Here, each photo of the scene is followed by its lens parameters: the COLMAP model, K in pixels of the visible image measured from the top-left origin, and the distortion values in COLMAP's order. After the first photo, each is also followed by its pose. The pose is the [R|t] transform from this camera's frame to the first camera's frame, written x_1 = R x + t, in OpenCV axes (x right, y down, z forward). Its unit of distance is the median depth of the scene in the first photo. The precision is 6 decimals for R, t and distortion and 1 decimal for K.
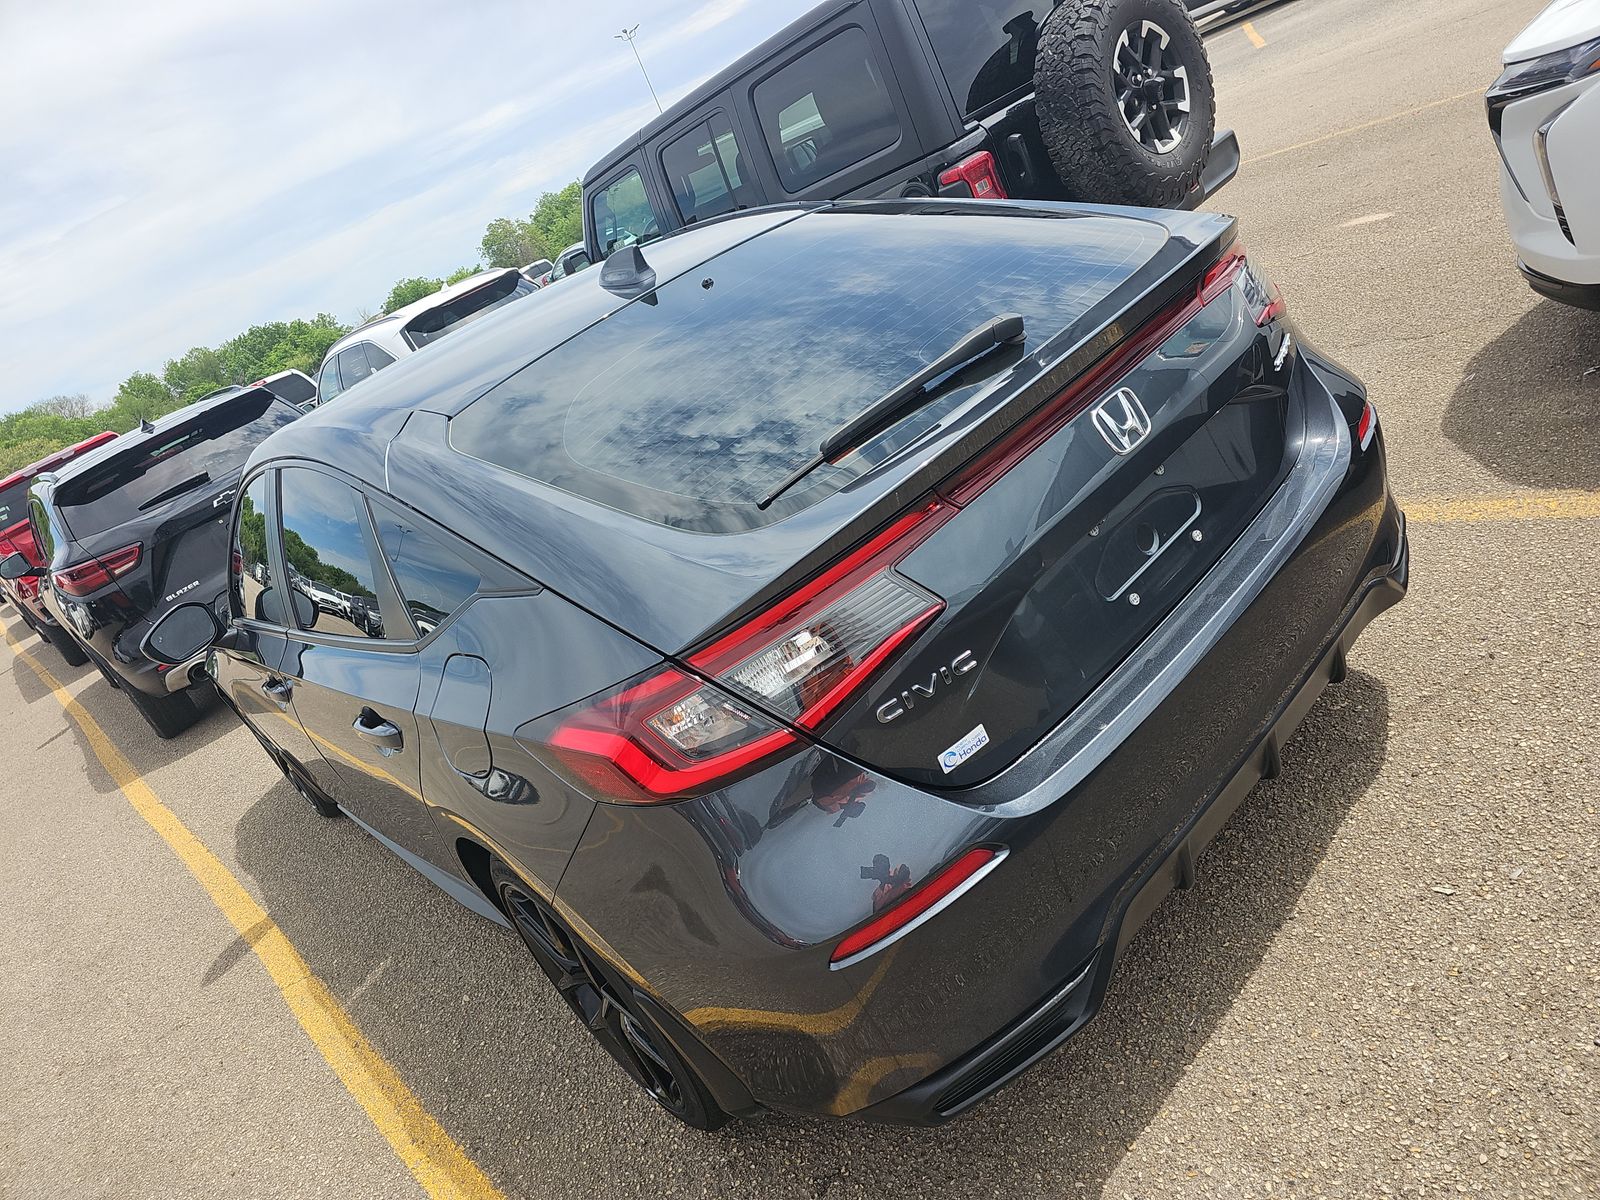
lens RADIAL K [[1090.9, 0, 800.9], [0, 1090.9, 590.1], [0, 0, 1]] dist [0.045739, -0.057975]
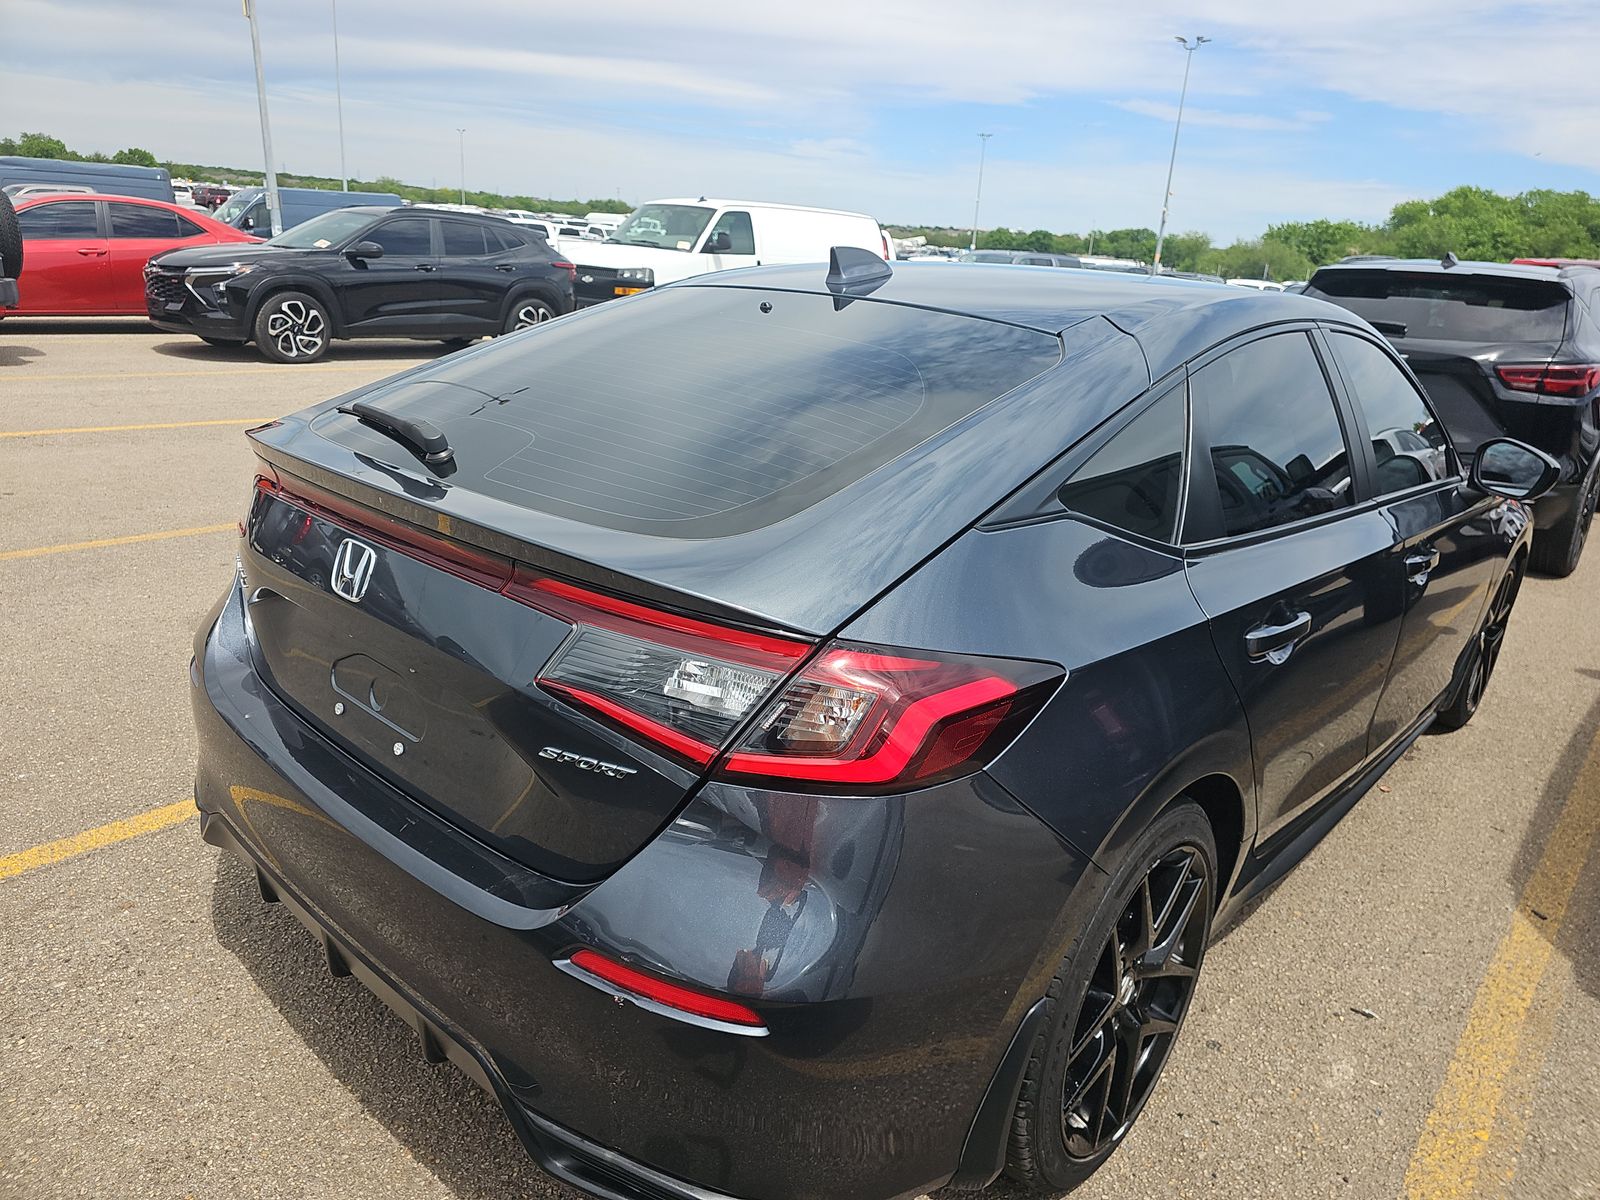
lens RADIAL K [[1090.9, 0, 800.9], [0, 1090.9, 590.1], [0, 0, 1]] dist [0.045739, -0.057975]
pose [[0.055885, 0.659066, -0.750006, 0.543350], [-0.465335, 0.681801, 0.564457, -0.453238], [0.883369, 0.317459, 0.344789, 0.523054]]
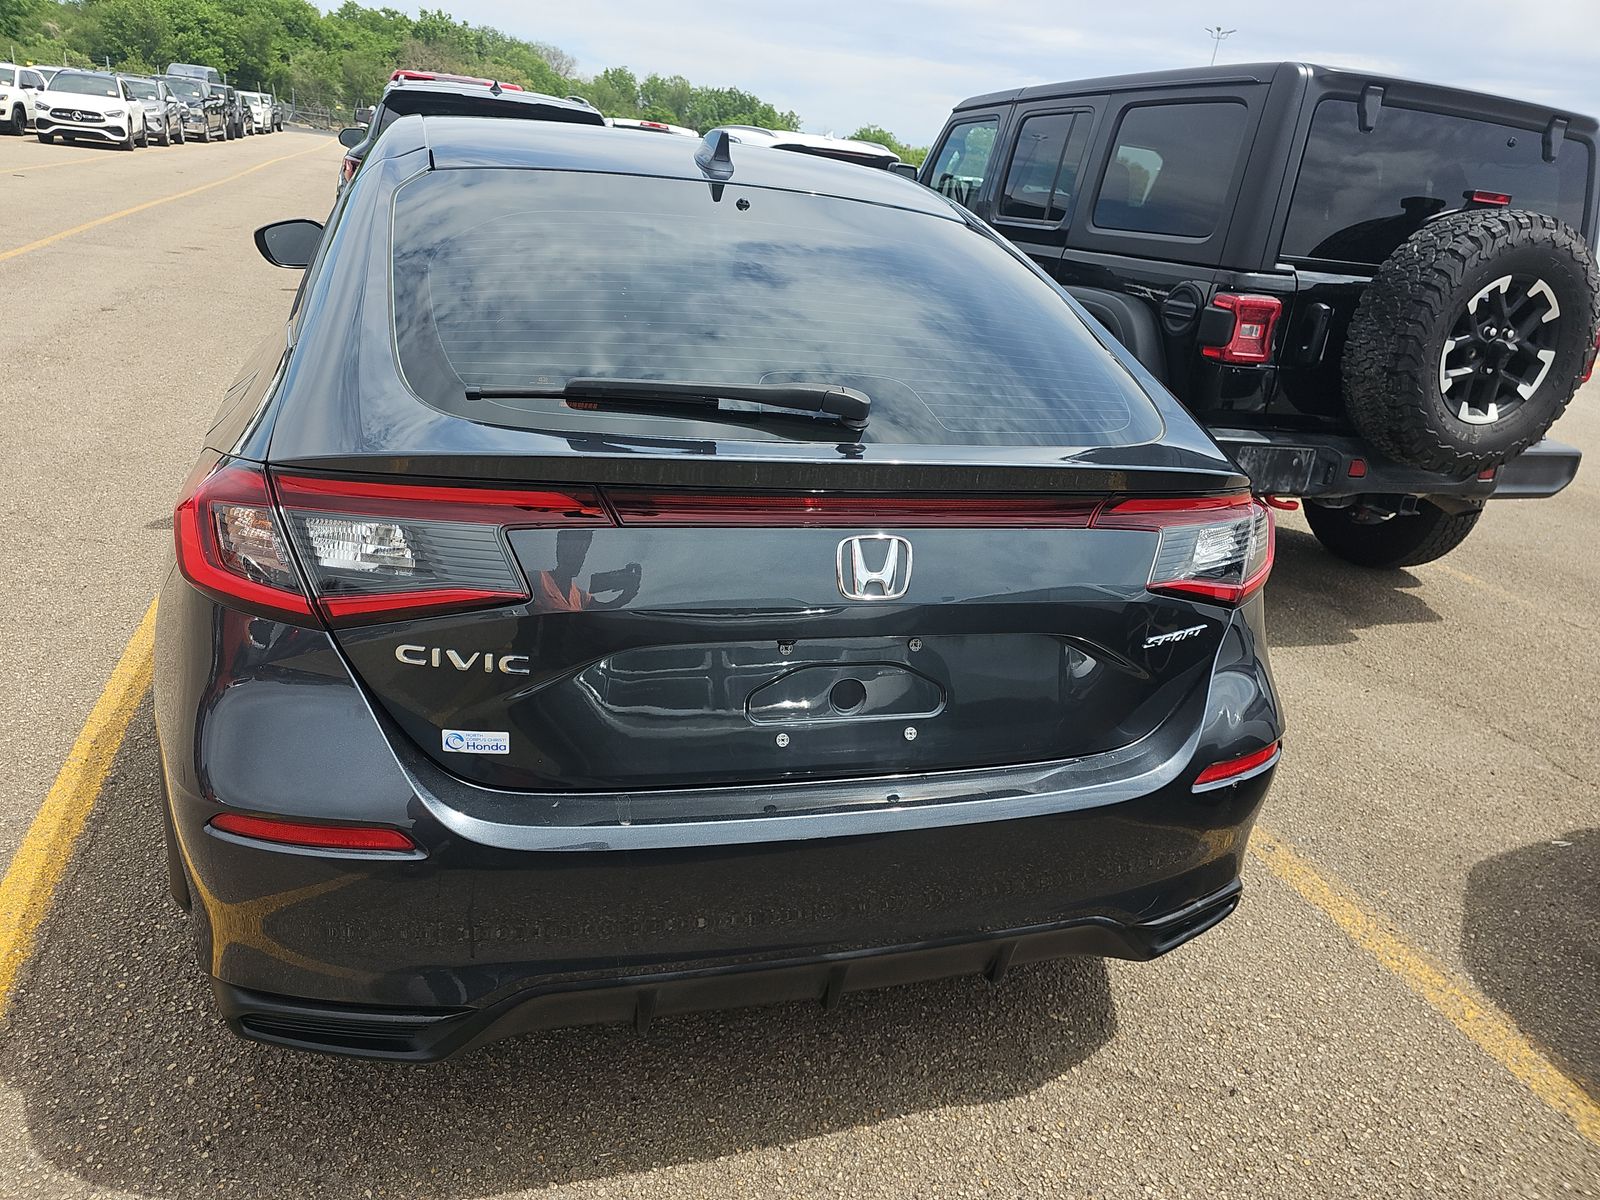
lens RADIAL K [[1090.9, 0, 800.9], [0, 1090.9, 590.1], [0, 0, 1]] dist [0.045739, -0.057975]
pose [[0.777965, 0.603723, -0.174040, 0.206941], [-0.594788, 0.796909, 0.105655, -0.099367], [0.202480, 0.021321, 0.979054, 0.075734]]
